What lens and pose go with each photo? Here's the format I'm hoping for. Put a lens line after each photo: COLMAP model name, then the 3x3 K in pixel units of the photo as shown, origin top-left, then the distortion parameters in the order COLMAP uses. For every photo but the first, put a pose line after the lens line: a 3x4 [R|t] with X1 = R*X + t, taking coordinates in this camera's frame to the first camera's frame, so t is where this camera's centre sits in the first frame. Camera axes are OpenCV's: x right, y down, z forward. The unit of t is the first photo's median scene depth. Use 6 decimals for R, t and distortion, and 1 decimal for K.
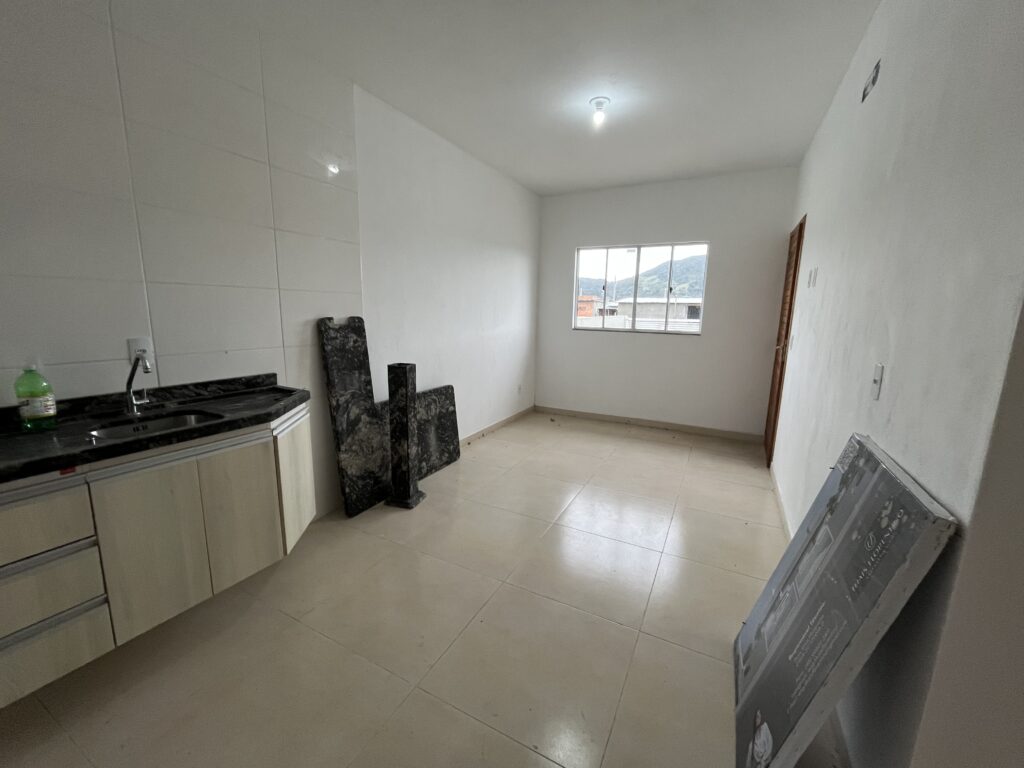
lens RADIAL K [[413.9, 0, 512.1], [0, 413.9, 384.4], [0, 0, 1]] dist [-0.001747, -0.001436]
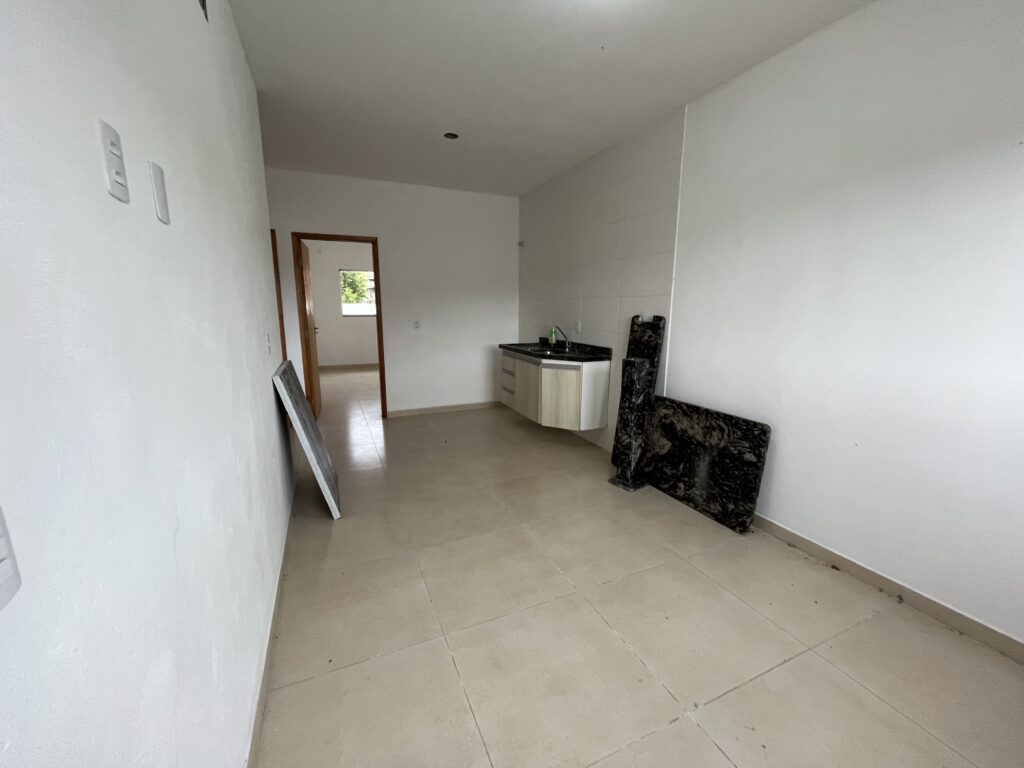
lens RADIAL K [[413.9, 0, 514.6], [0, 413.9, 384.8], [0, 0, 1]] dist [-0.001747, -0.001436]
pose [[-0.623529, 0.125931, -0.771591, 0.639759], [-0.152610, 0.948350, 0.278105, -0.194648], [0.766760, 0.291159, -0.572106, 1.137691]]
